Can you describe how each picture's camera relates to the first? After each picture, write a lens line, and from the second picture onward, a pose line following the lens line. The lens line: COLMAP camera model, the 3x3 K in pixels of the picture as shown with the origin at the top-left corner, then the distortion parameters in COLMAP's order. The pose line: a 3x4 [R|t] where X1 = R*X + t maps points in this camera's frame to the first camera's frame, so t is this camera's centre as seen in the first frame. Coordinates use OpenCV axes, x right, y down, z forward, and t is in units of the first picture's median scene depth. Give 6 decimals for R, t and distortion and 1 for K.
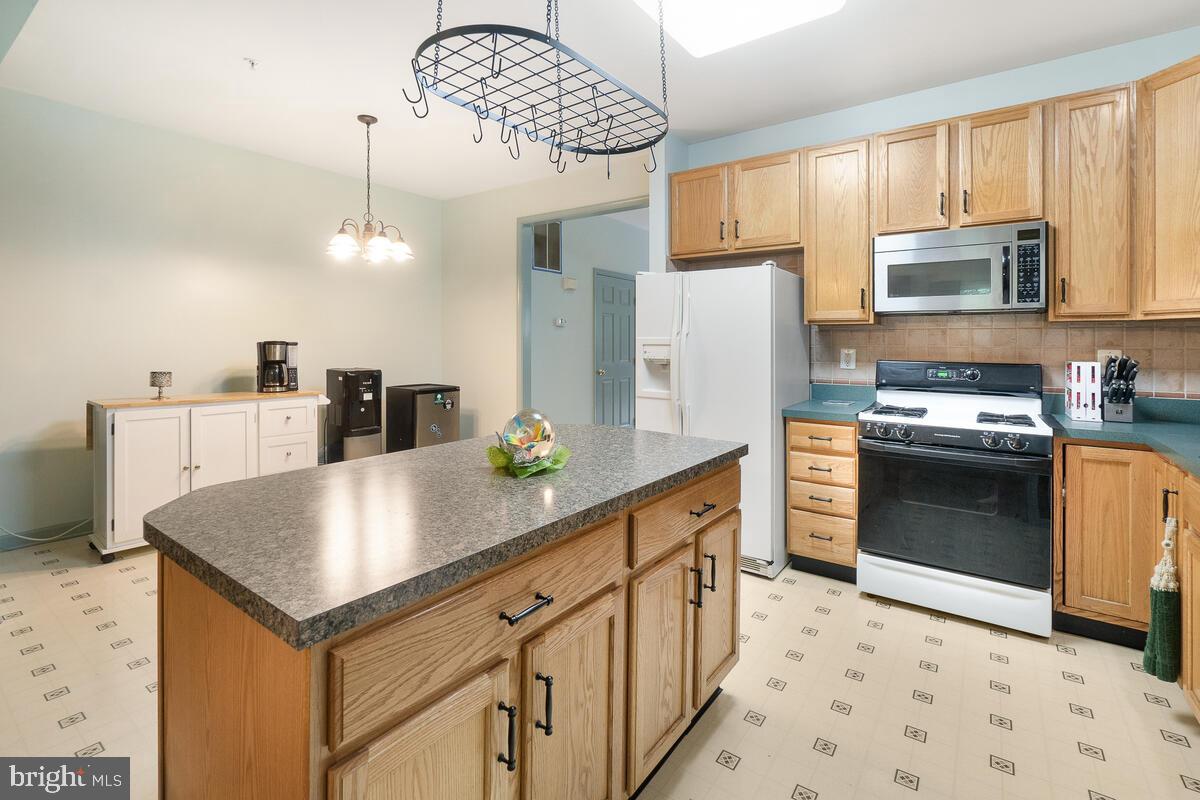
lens RADIAL K [[544.6, 0, 606.7], [0, 544.6, 348.9], [0, 0, 1]] dist [-0.008105, 0.001469]
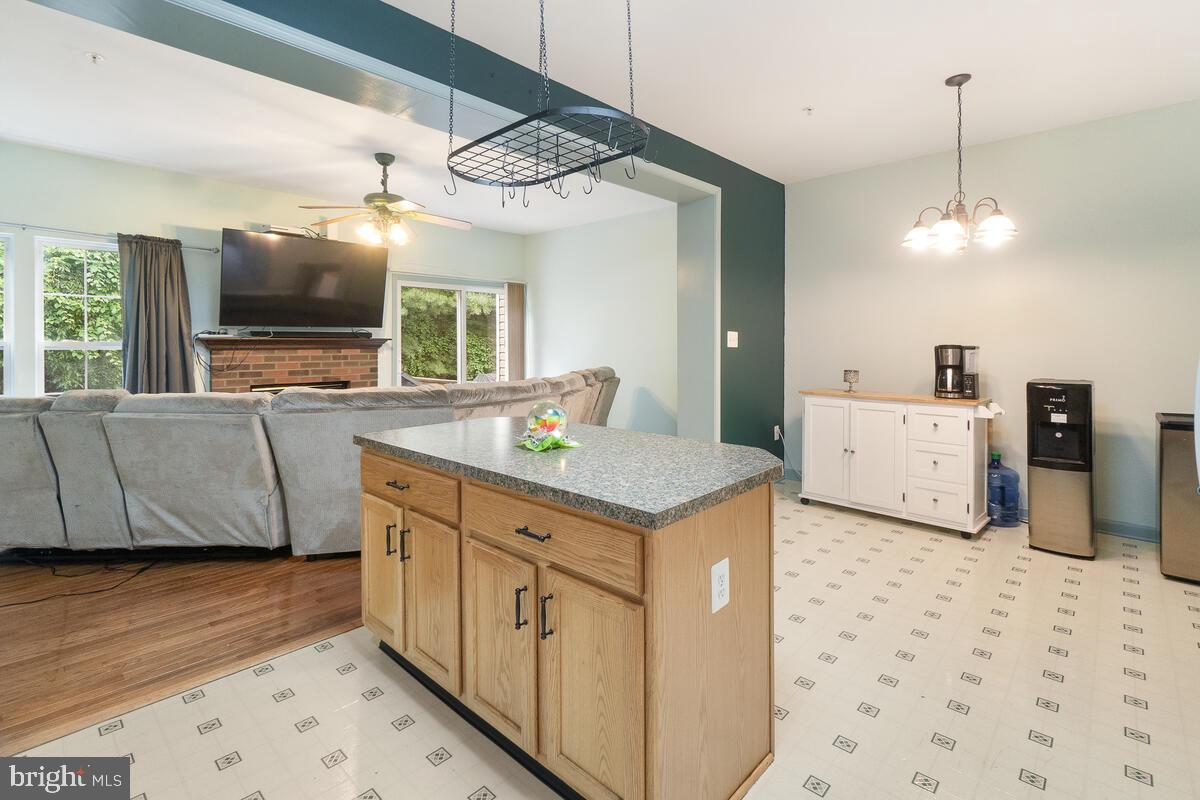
lens RADIAL K [[544.6, 0, 585.7], [0, 544.6, 361.8], [0, 0, 1]] dist [-0.008105, 0.001469]
pose [[-0.131737, 0.029331, -0.990851, 0.429706], [-0.012542, 0.999433, 0.031252, -0.006464], [0.991205, 0.016544, -0.131295, 0.495280]]
